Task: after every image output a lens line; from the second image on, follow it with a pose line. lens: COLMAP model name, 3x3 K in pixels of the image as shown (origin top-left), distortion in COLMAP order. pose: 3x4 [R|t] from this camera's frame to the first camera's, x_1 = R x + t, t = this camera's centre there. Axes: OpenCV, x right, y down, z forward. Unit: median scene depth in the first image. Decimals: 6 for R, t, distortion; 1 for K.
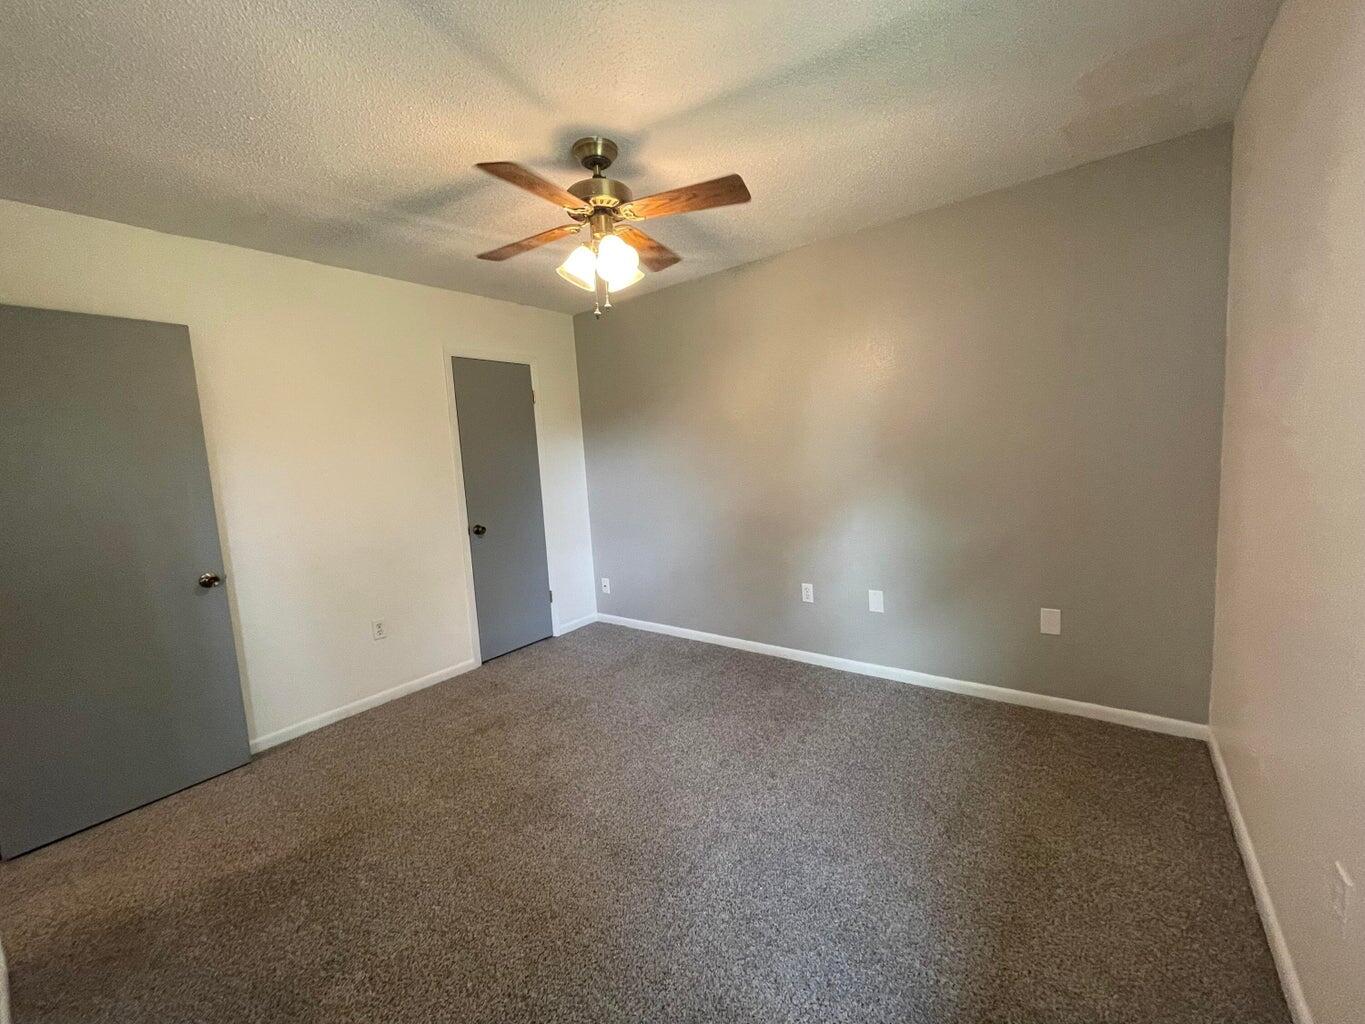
lens RADIAL K [[552.5, 0, 683.6], [0, 552.5, 513.0], [0, 0, 1]] dist [-0.003556, 0.000003]
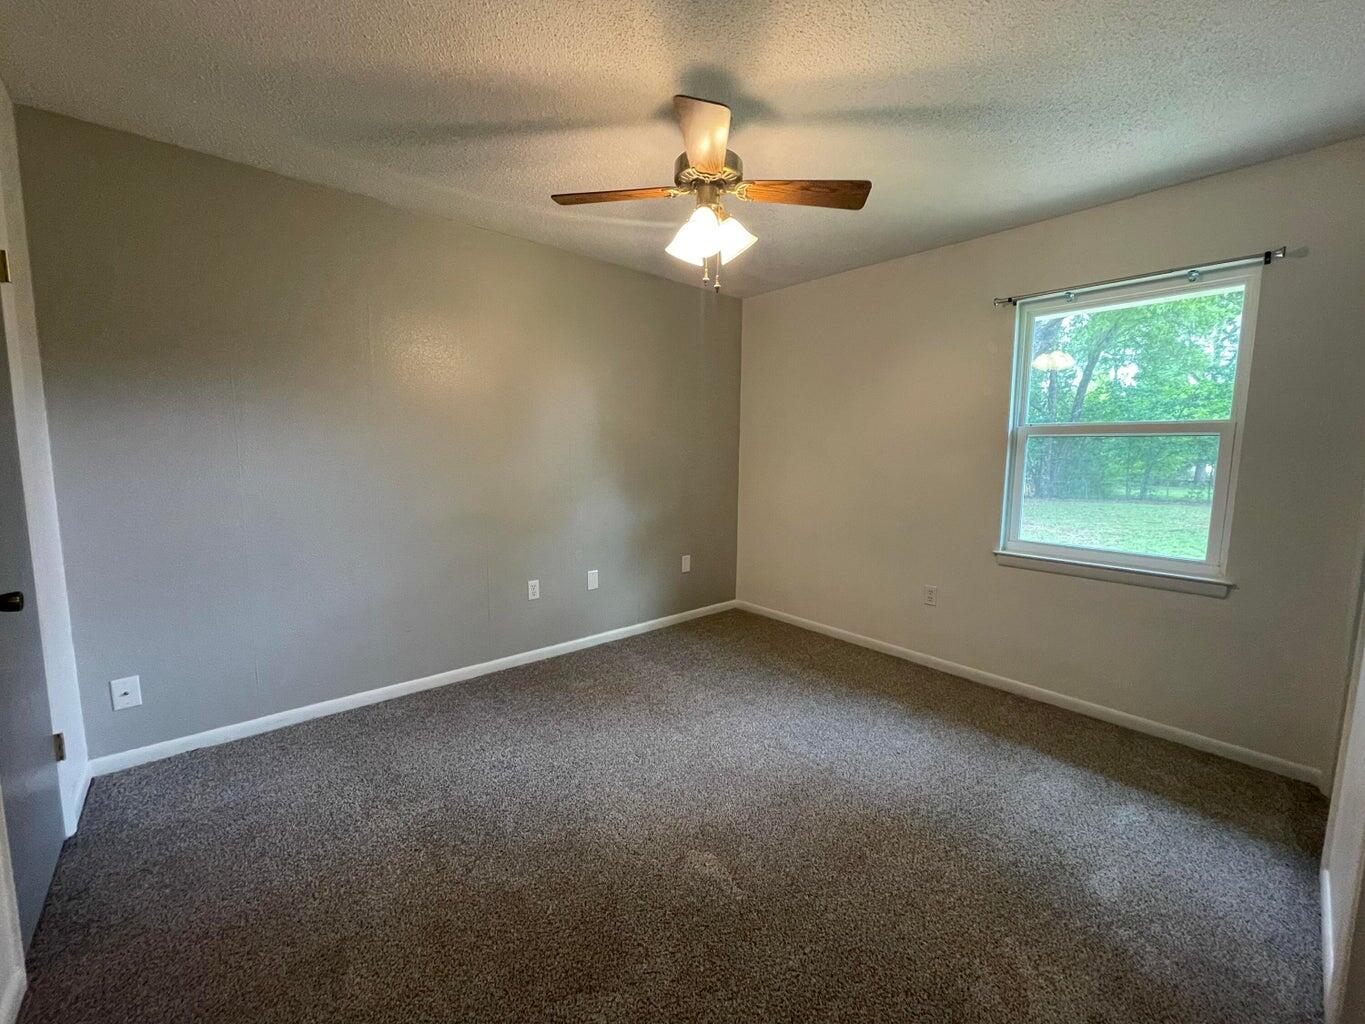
lens RADIAL K [[552.5, 0, 679.5], [0, 552.5, 519.7], [0, 0, 1]] dist [-0.003556, 0.000003]
pose [[0.195696, -0.068635, 0.978260, -0.715908], [0.079595, 0.995368, 0.053913, -0.014272], [-0.977429, 0.067314, 0.200253, 0.560929]]
